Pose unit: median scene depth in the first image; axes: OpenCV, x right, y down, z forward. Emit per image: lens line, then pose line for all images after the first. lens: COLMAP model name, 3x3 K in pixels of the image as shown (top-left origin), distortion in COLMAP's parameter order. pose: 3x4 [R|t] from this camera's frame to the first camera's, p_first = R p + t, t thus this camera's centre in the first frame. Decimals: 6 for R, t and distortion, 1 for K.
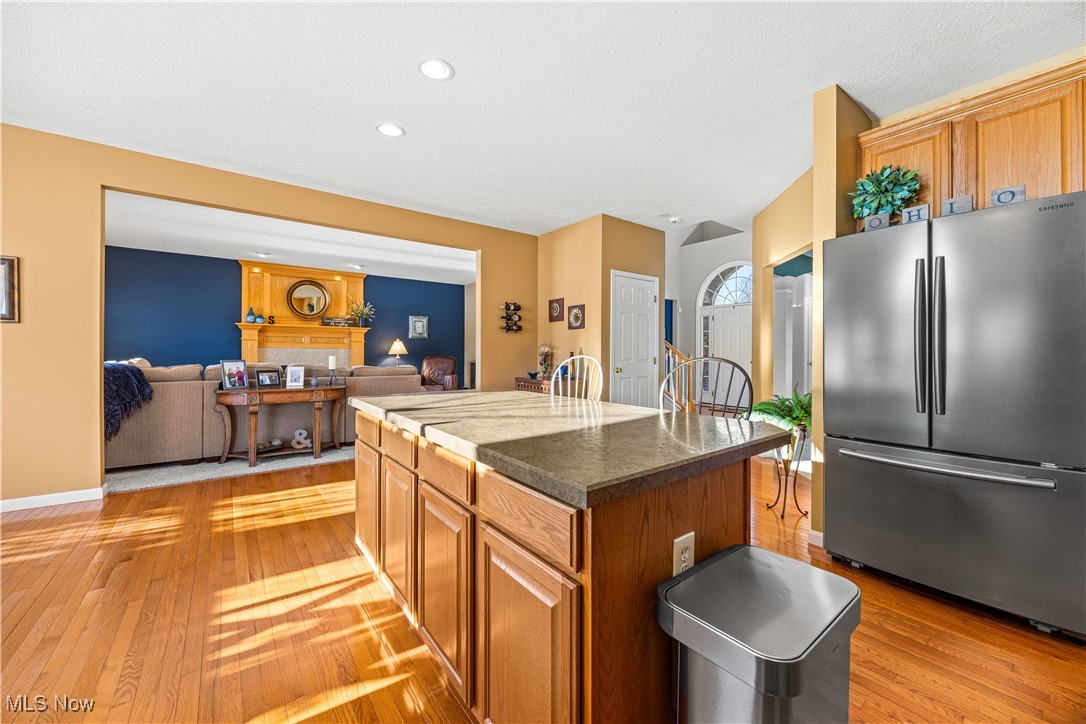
lens RADIAL K [[417.5, 0, 547.5], [0, 417.5, 354.4], [0, 0, 1]] dist [-0.004420, 0.000051]
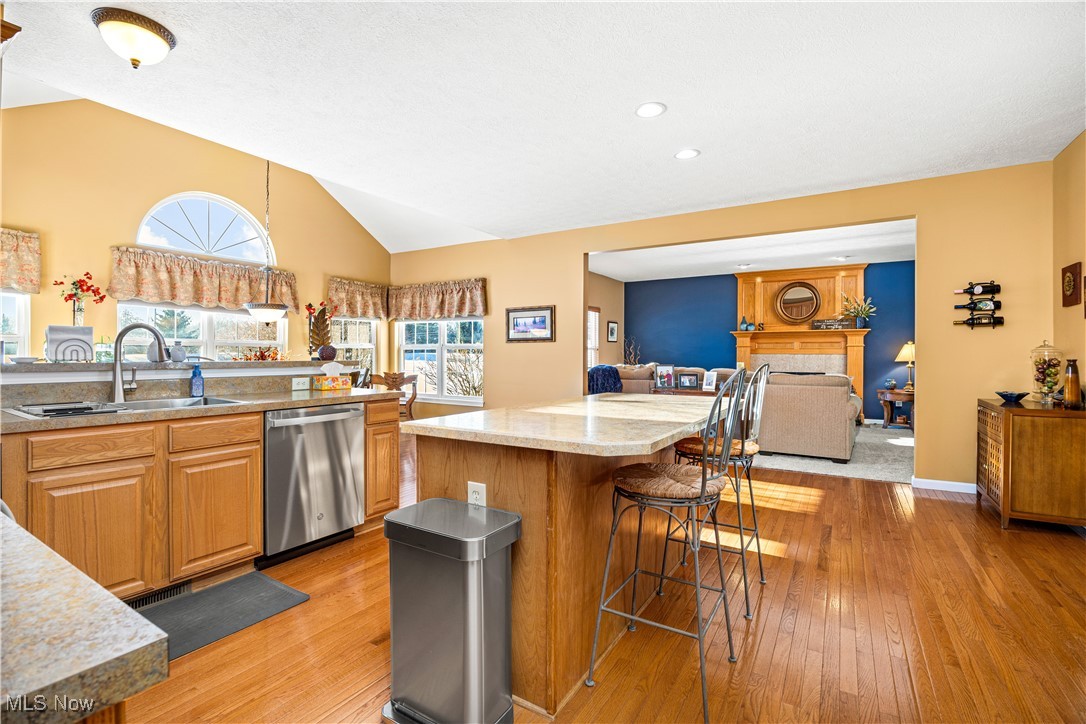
lens RADIAL K [[499.9, 0, 551.0], [0, 499.9, 358.3], [0, 0, 1]] dist [-0.007354, 0.000188]
pose [[0.364905, 0.002120, -0.931042, 0.291202], [-0.007687, 0.999970, -0.000736, -0.000741], [0.931013, 0.007425, 0.364910, 0.077517]]
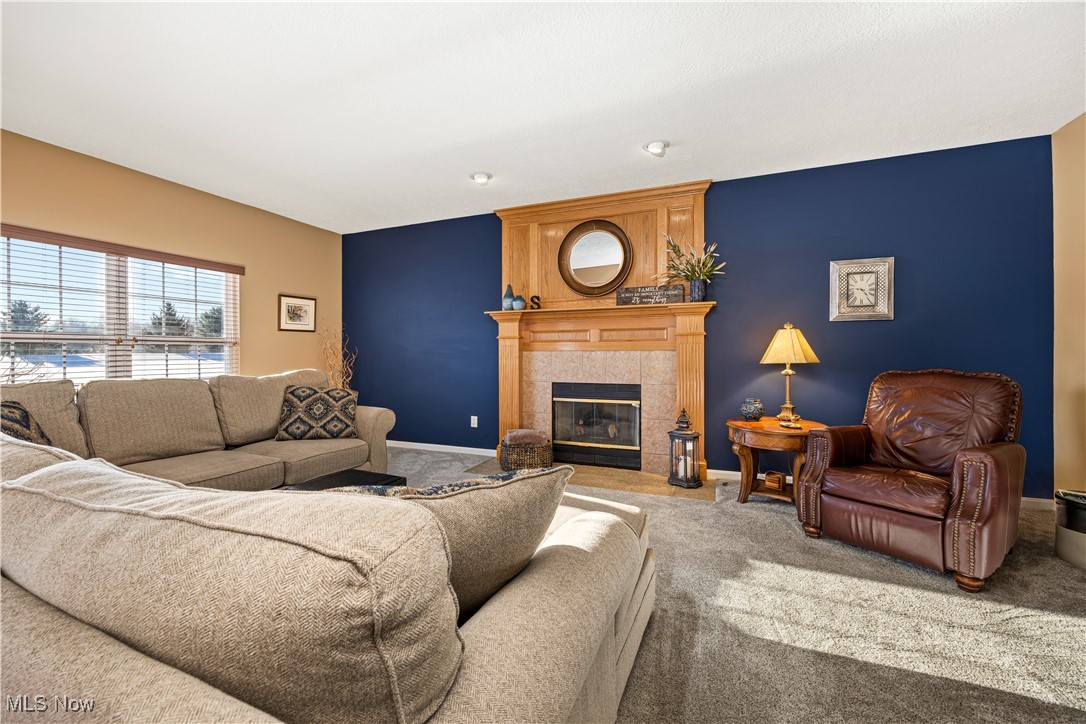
lens RADIAL K [[417.5, 0, 536.3], [0, 417.5, 355.0], [0, 0, 1]] dist [-0.004420, 0.000051]
pose [[0.491296, -0.005053, -0.870978, -0.168350], [-0.000748, 0.999980, -0.006223, -0.006933], [0.870992, 0.003709, 0.491283, 0.733028]]
